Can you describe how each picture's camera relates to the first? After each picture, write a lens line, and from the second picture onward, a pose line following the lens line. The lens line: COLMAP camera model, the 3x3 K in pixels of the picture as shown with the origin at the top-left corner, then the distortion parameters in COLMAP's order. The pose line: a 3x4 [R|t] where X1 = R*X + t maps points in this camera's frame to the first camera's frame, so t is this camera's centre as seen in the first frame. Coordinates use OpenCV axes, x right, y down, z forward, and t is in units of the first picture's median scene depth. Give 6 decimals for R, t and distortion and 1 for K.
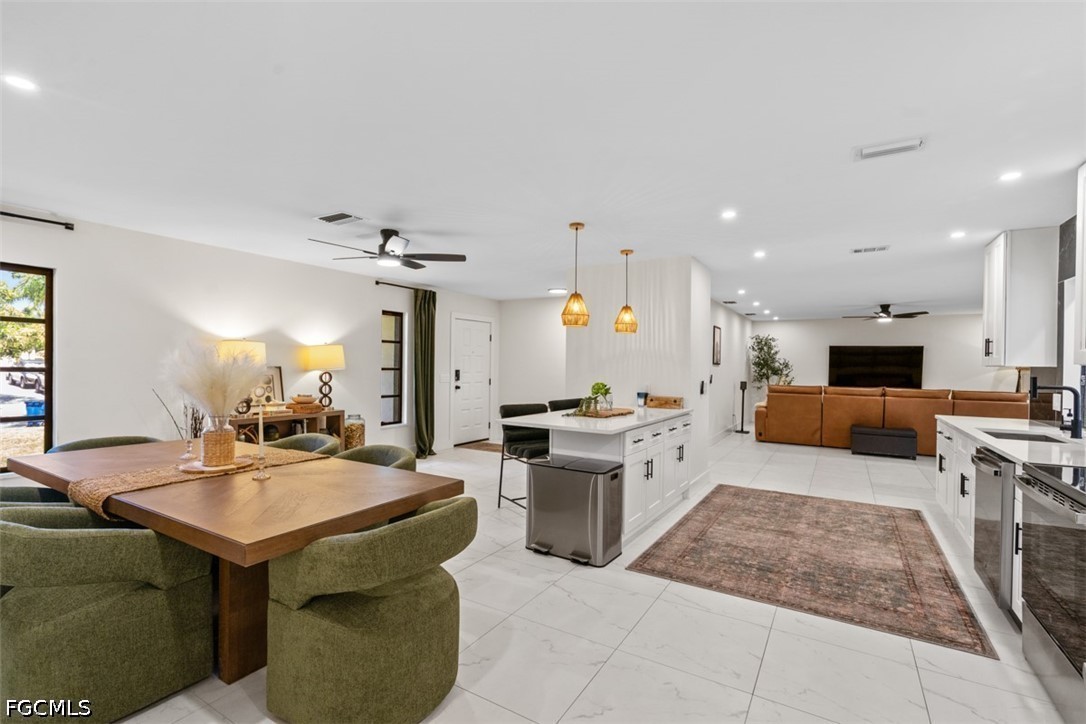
lens RADIAL K [[490.7, 0, 546.4], [0, 490.7, 368.3], [0, 0, 1]] dist [-0.000025, 0.000467]
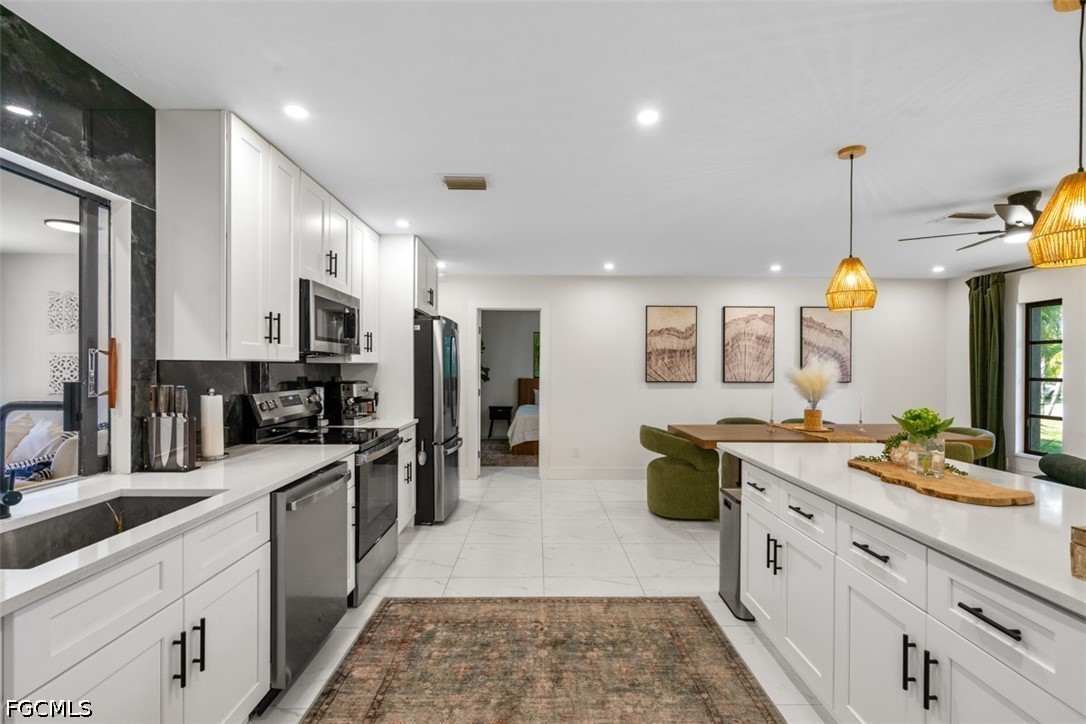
lens RADIAL K [[491.4, 0, 545.0], [0, 491.4, 369.4], [0, 0, 1]] dist [-0.003365, 0.000383]
pose [[-0.846997, -0.014962, -0.531387, 0.643406], [-0.020595, 0.999777, 0.004677, -0.002923], [0.531199, 0.014905, -0.847116, 1.171988]]
